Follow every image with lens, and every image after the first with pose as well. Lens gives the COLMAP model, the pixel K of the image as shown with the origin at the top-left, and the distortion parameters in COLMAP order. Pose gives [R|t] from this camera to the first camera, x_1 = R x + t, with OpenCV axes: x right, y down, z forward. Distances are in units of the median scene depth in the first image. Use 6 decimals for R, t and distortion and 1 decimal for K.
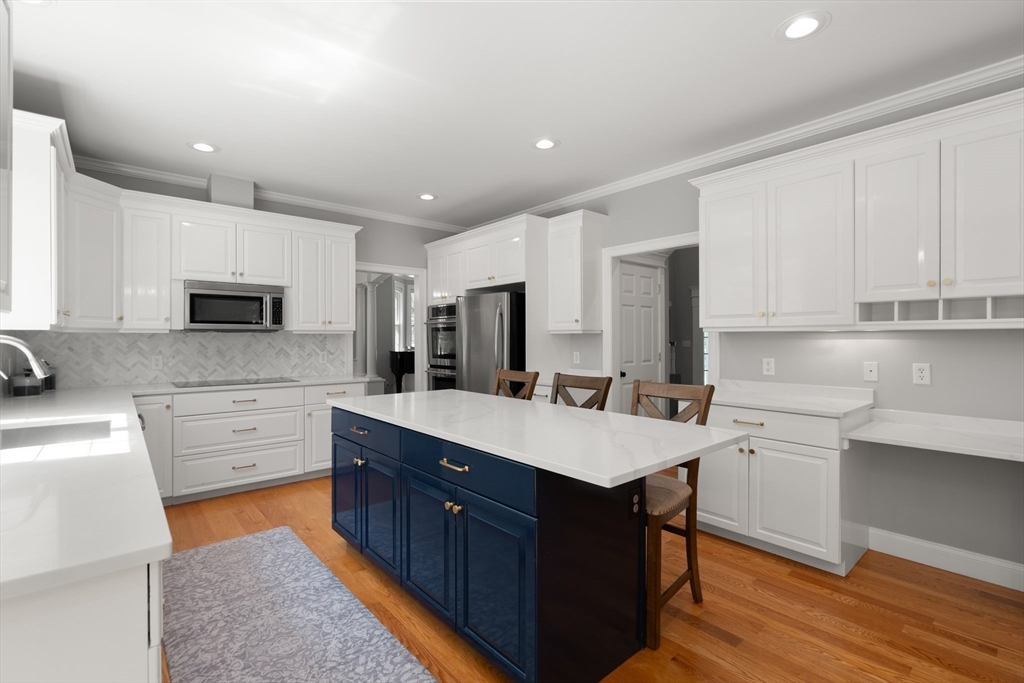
lens RADIAL K [[462.5, 0, 506.5], [0, 462.5, 344.1], [0, 0, 1]] dist [-0.001488, 0.001352]
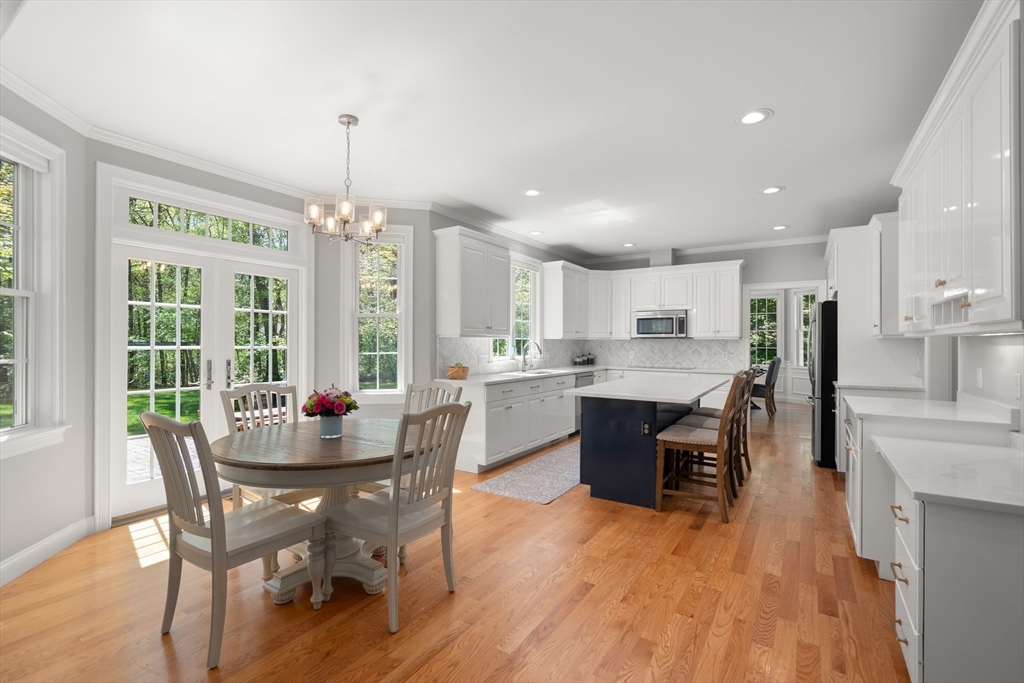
lens RADIAL K [[462.5, 0, 506.5], [0, 462.5, 344.1], [0, 0, 1]] dist [-0.001488, 0.001352]
pose [[0.286789, 0.006504, -0.957972, 0.923237], [-0.015593, 0.999876, 0.002121, -0.000537], [0.957867, 0.014329, 0.286855, -0.054438]]
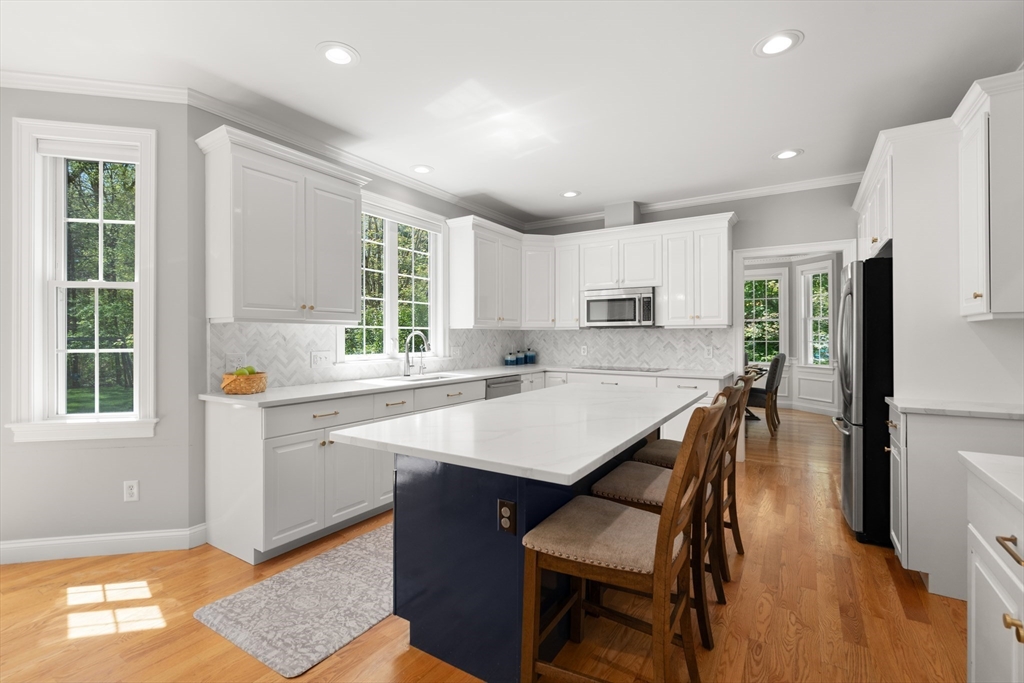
lens RADIAL K [[462.5, 0, 506.5], [0, 462.5, 344.1], [0, 0, 1]] dist [-0.001488, 0.001352]
pose [[0.289032, 0.015712, -0.957190, 0.520579], [-0.012315, 0.999844, 0.012694, 0.004894], [0.957240, 0.008119, 0.289181, 0.354981]]
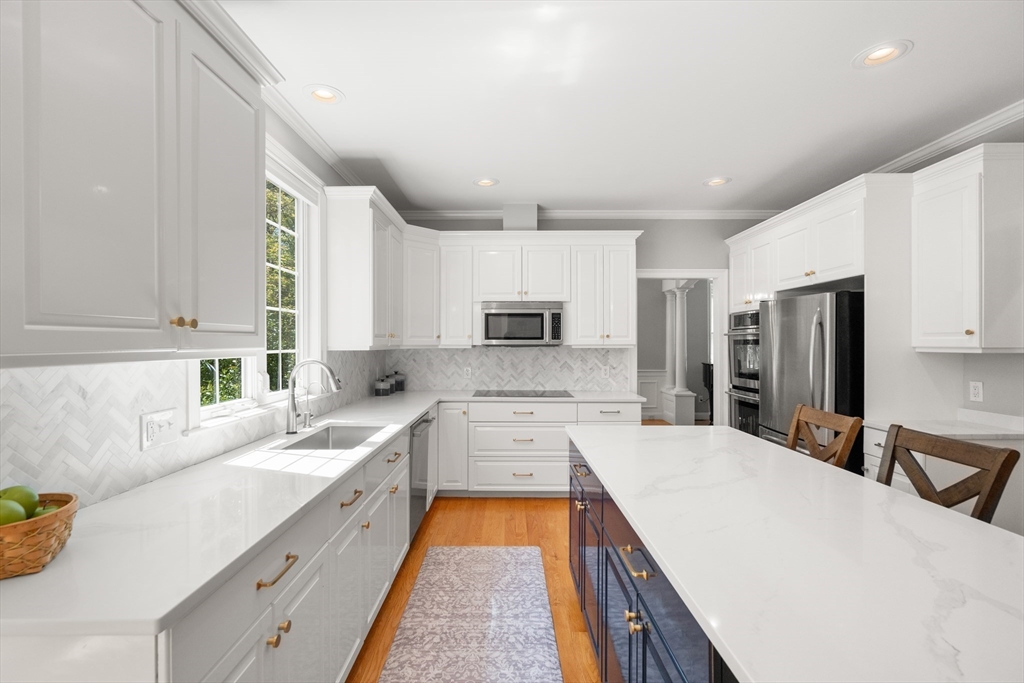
lens RADIAL K [[462.5, 0, 506.5], [0, 462.5, 344.1], [0, 0, 1]] dist [-0.001488, 0.001352]
pose [[0.759202, 0.004022, -0.650843, 0.089871], [-0.009748, 0.999939, -0.005191, -0.027166], [0.650782, 0.010286, 0.759195, 0.160389]]
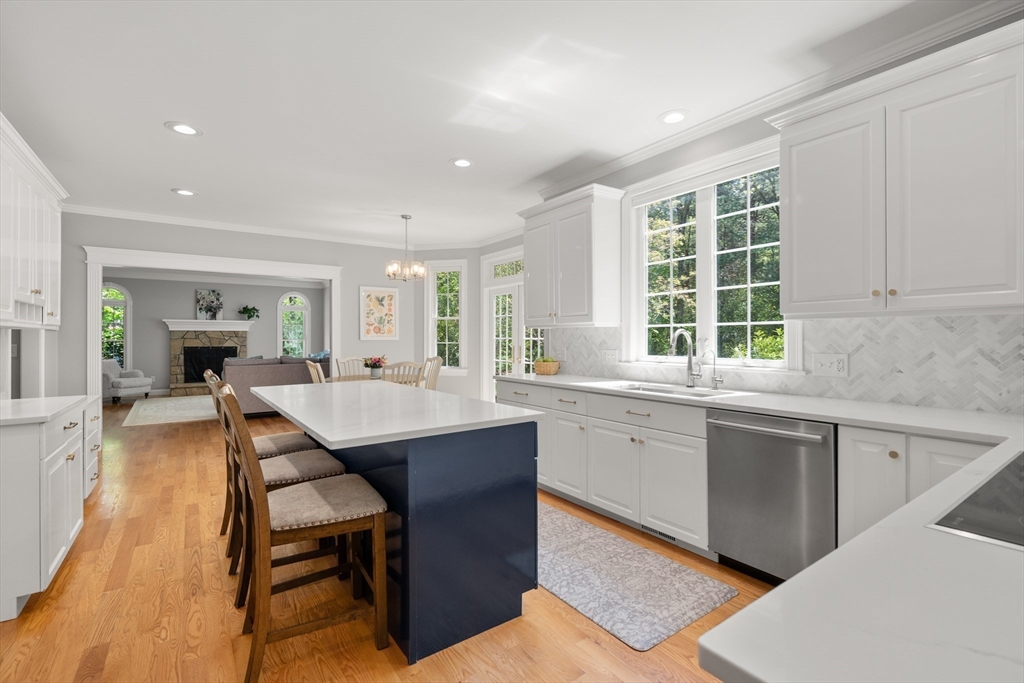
lens RADIAL K [[462.5, 0, 506.5], [0, 462.5, 344.1], [0, 0, 1]] dist [-0.001488, 0.001352]
pose [[-0.995072, 0.004896, 0.099038, -0.295346], [0.007389, 0.999665, 0.024821, -0.004235], [-0.098883, 0.025430, -0.994774, 1.264576]]
